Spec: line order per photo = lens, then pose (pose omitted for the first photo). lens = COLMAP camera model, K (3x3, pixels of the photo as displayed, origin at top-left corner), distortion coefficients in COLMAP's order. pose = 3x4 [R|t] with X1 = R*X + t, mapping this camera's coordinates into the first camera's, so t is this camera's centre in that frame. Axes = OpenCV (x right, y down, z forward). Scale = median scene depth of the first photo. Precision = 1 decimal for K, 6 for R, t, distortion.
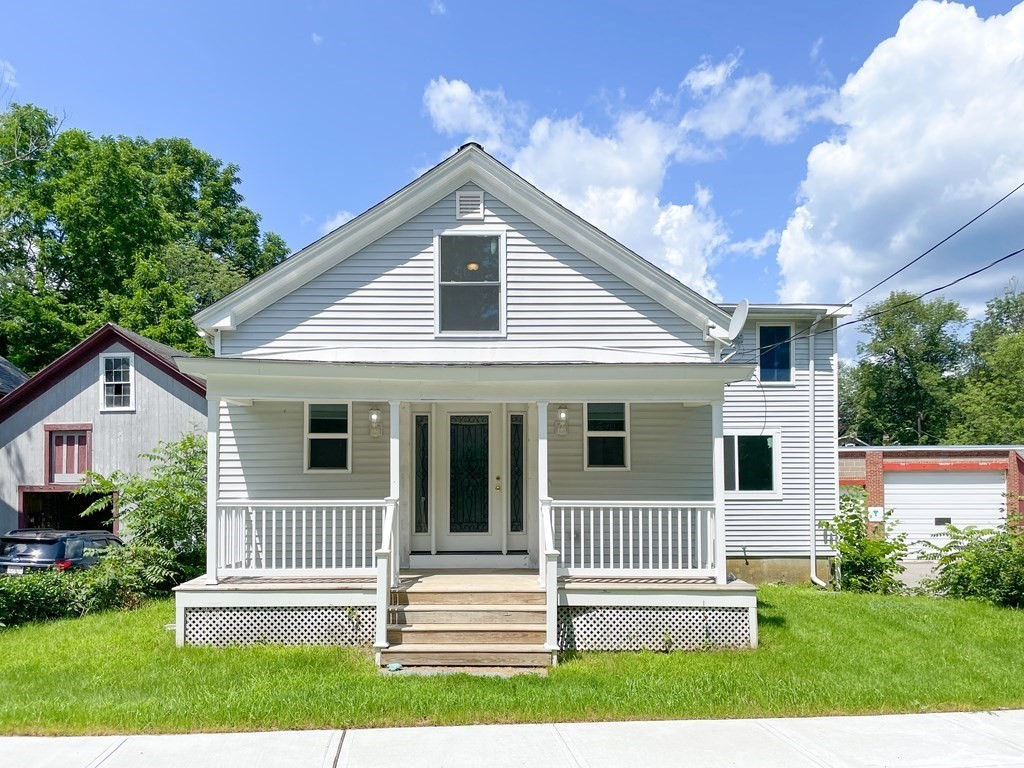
lens RADIAL K [[816.0, 0, 511.7], [0, 816.0, 458.6], [0, 0, 1]] dist [-0.009937, -0.004894]
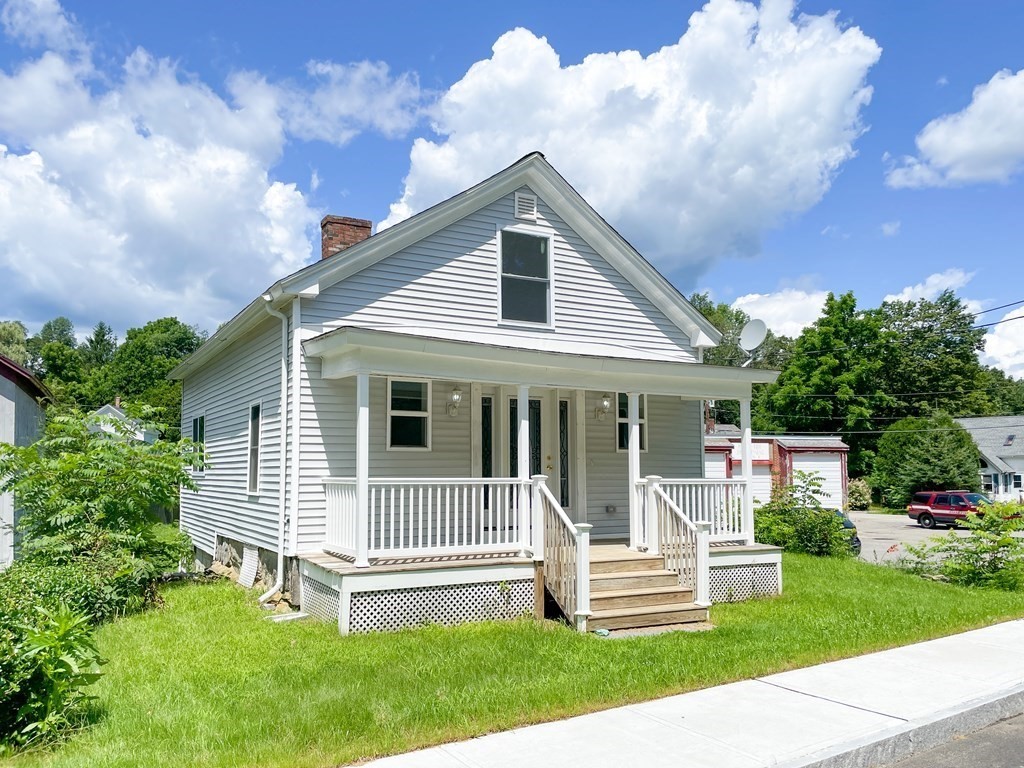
lens RADIAL K [[829.1, 0, 510.7], [0, 829.1, 385.8], [0, 0, 1]] dist [0.041800, -0.001438]
pose [[0.880579, 0.053054, 0.470921, -0.581103], [-0.025134, 0.997544, -0.065385, 0.001684], [-0.473233, 0.045740, 0.879749, 0.042825]]
